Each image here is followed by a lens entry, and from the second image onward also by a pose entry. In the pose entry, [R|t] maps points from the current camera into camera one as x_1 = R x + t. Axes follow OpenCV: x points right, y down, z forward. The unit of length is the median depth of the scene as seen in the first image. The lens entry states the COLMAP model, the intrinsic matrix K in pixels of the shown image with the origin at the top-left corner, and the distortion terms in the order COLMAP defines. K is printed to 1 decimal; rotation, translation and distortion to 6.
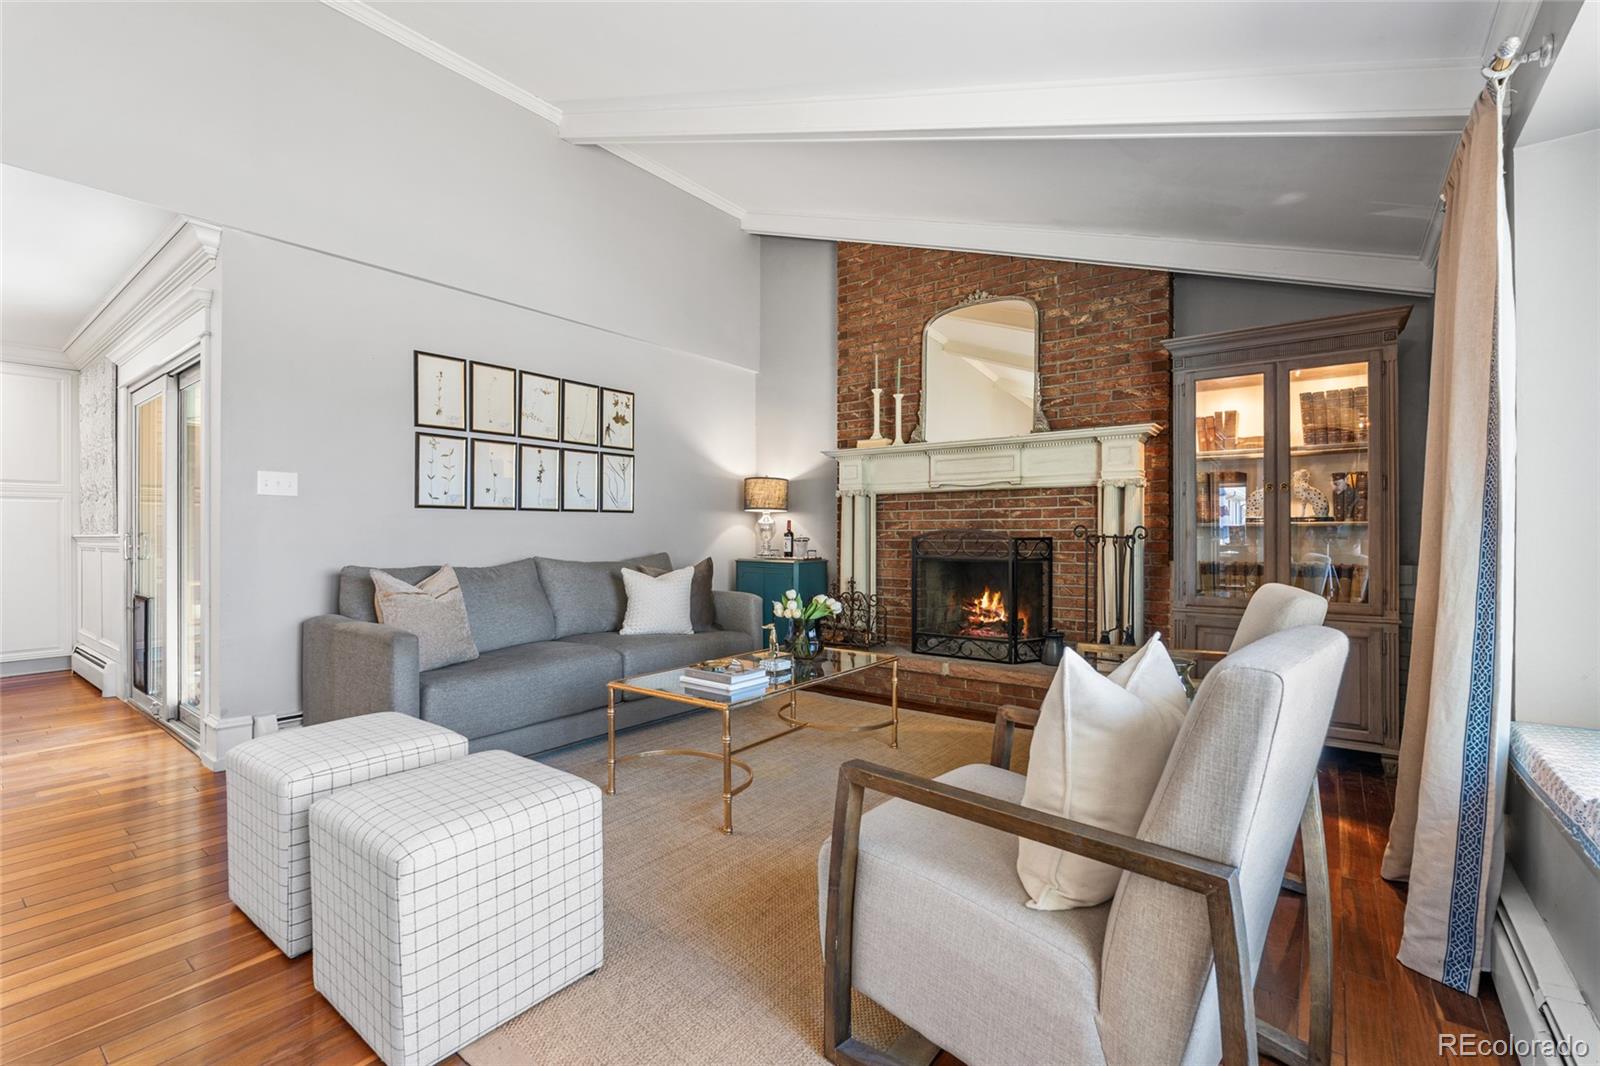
lens RADIAL K [[710.4, 0, 792.0], [0, 710.4, 533.6], [0, 0, 1]] dist [0.001634, 0.000140]
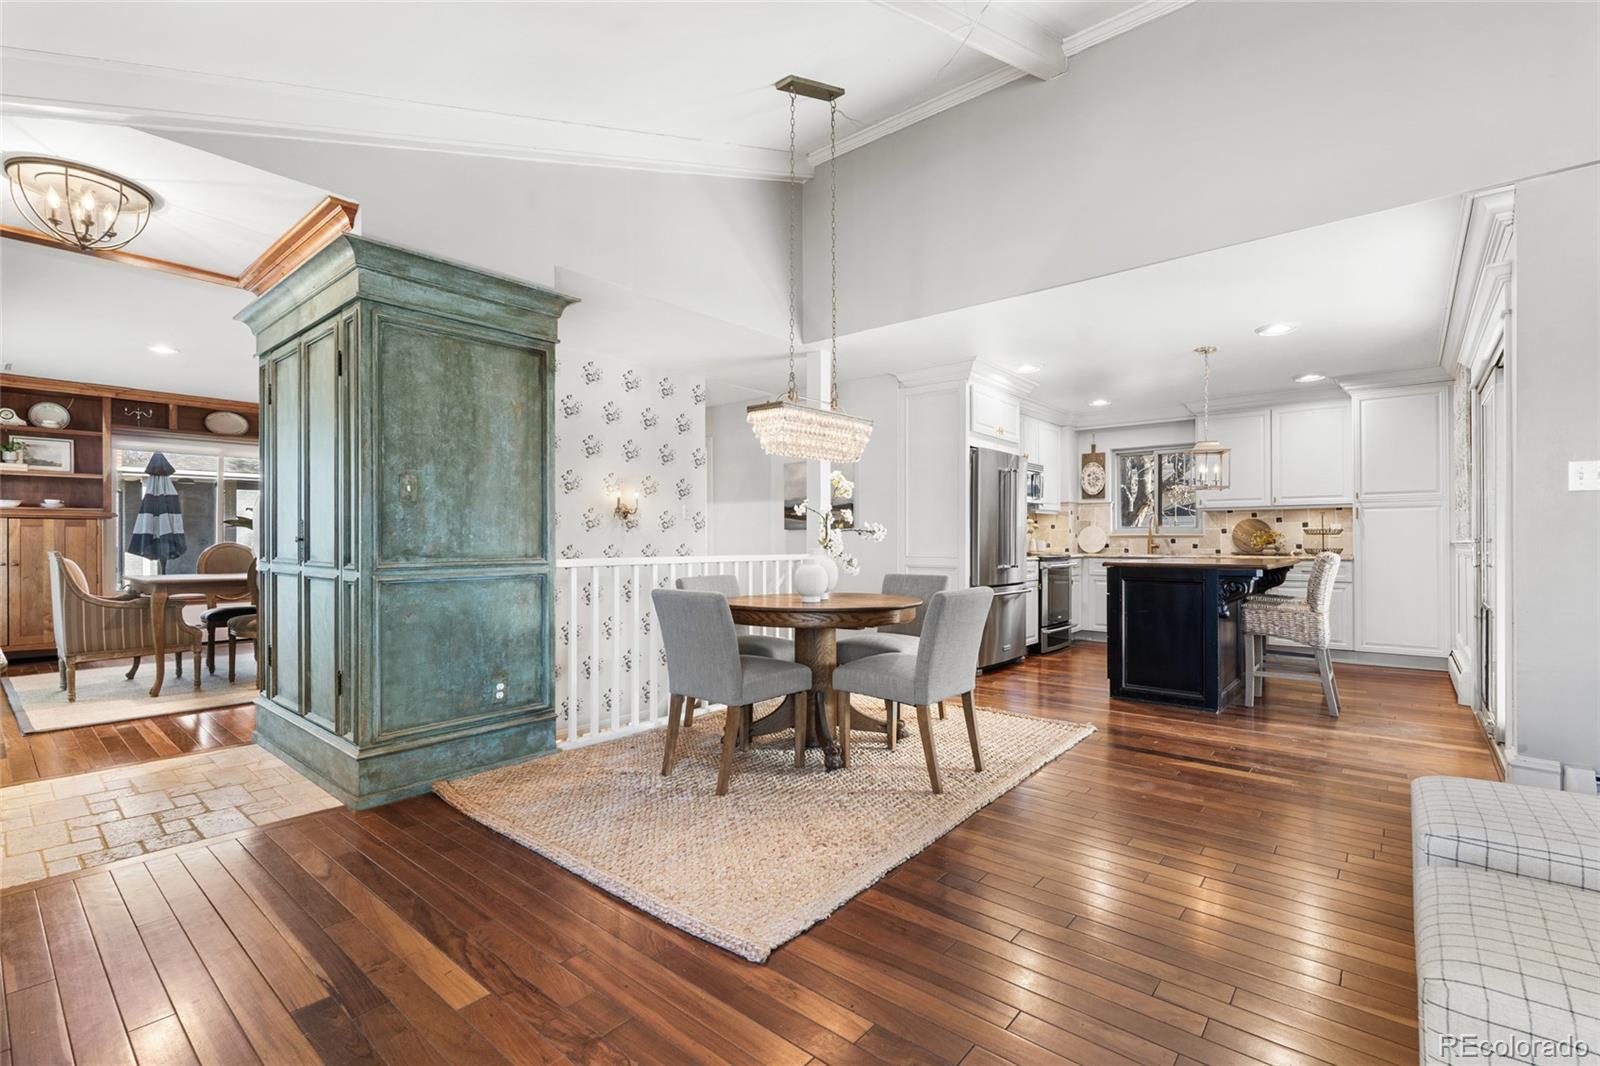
lens RADIAL K [[710.4, 0, 794.2], [0, 710.4, 539.1], [0, 0, 1]] dist [0.001634, 0.000140]
pose [[-0.050237, -0.001202, -0.998737, 0.104406], [0.001573, 0.999998, -0.001282, -0.000963], [0.998736, -0.001635, -0.050235, 0.169965]]
